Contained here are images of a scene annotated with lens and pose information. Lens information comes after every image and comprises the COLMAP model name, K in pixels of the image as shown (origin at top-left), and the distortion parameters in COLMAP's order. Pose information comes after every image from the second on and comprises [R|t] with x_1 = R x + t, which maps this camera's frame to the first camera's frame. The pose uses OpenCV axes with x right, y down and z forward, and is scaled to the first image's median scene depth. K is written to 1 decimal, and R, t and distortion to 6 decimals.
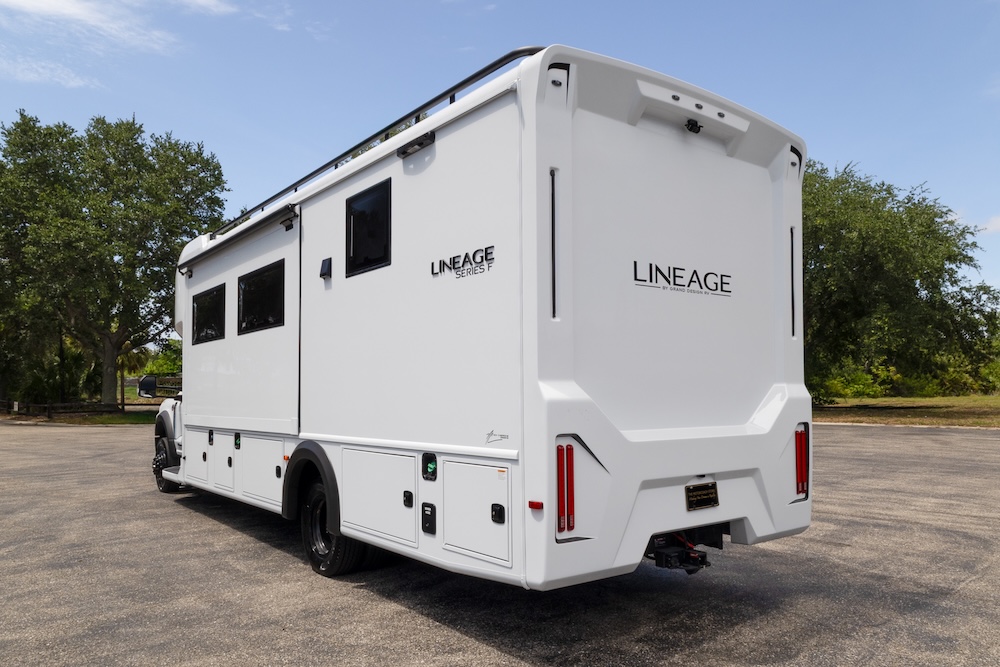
lens RADIAL K [[740.7, 0, 498.7], [0, 740.7, 354.0], [0, 0, 1]] dist [0.038003, -0.061113]
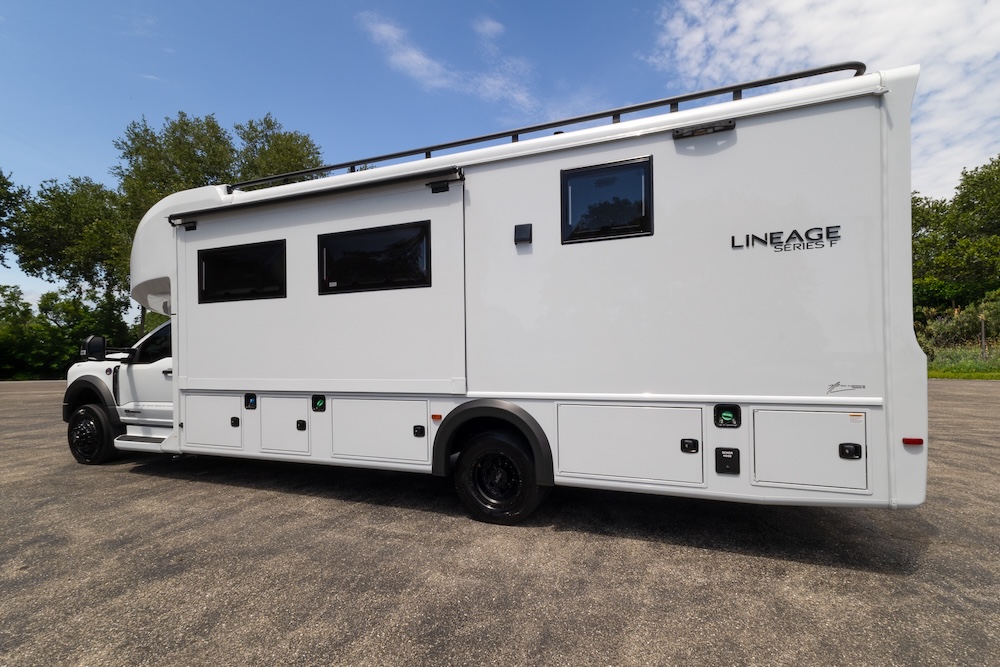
lens RADIAL K [[521.4, 0, 500.0], [0, 521.4, 333.5], [0, 0, 1]] dist [0.017218, 0.000181]
pose [[0.871881, -0.001308, 0.489716, -0.719589], [-0.011831, 0.999648, 0.023732, 0.009429], [-0.489575, -0.026486, 0.871559, 0.429857]]
